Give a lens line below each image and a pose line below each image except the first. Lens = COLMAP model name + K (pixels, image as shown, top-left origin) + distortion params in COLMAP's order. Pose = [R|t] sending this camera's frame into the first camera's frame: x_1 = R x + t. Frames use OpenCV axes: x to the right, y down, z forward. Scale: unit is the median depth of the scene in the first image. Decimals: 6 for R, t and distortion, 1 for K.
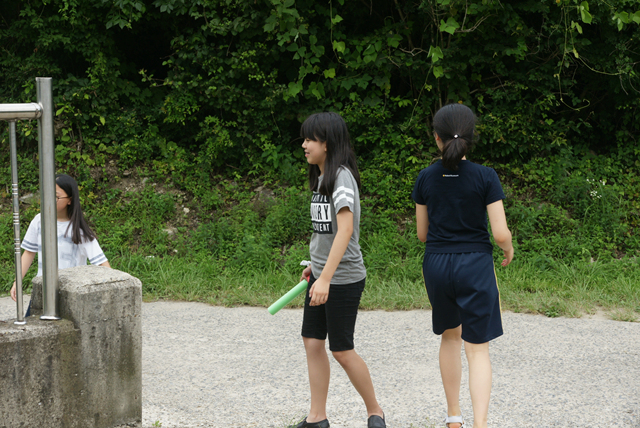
lens RADIAL K [[1272.1, 0, 320.1], [0, 1272.1, 213.8], [0, 0, 1]] dist [0.114771, 0.000000]
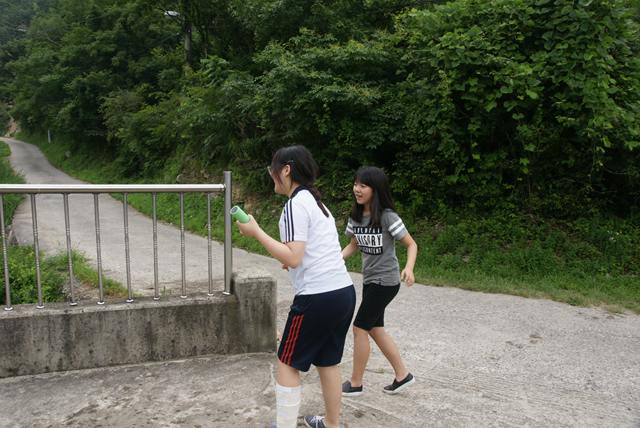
lens RADIAL K [[515.9, 0, 317.5], [0, 515.9, 218.3], [0, 0, 1]] dist [-0.068547, 0.036989]
pose [[0.920034, 0.054927, -0.387970, 0.104289], [-0.059698, 0.998216, -0.000247, -0.020099], [0.387264, 0.023389, 0.921672, 0.155090]]
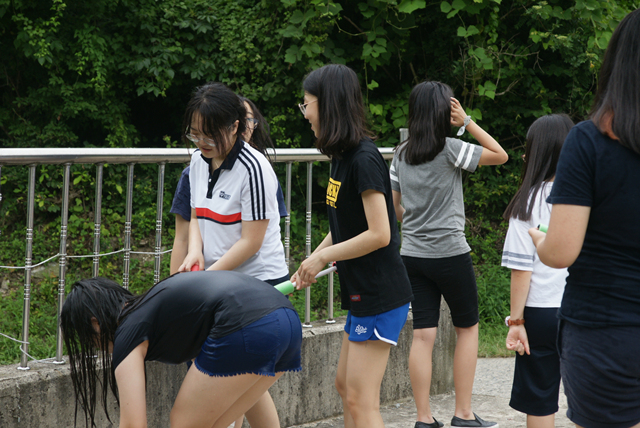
lens RADIAL K [[1733.9, 0, 319.4], [0, 1733.9, 212.0], [0, 0, 1]] dist [0.264126, 0.000000]
pose [[0.982065, -0.021562, 0.187308, -0.282505], [0.035497, 0.996818, -0.071365, 0.046647], [-0.185173, 0.076734, 0.979705, -0.341751]]
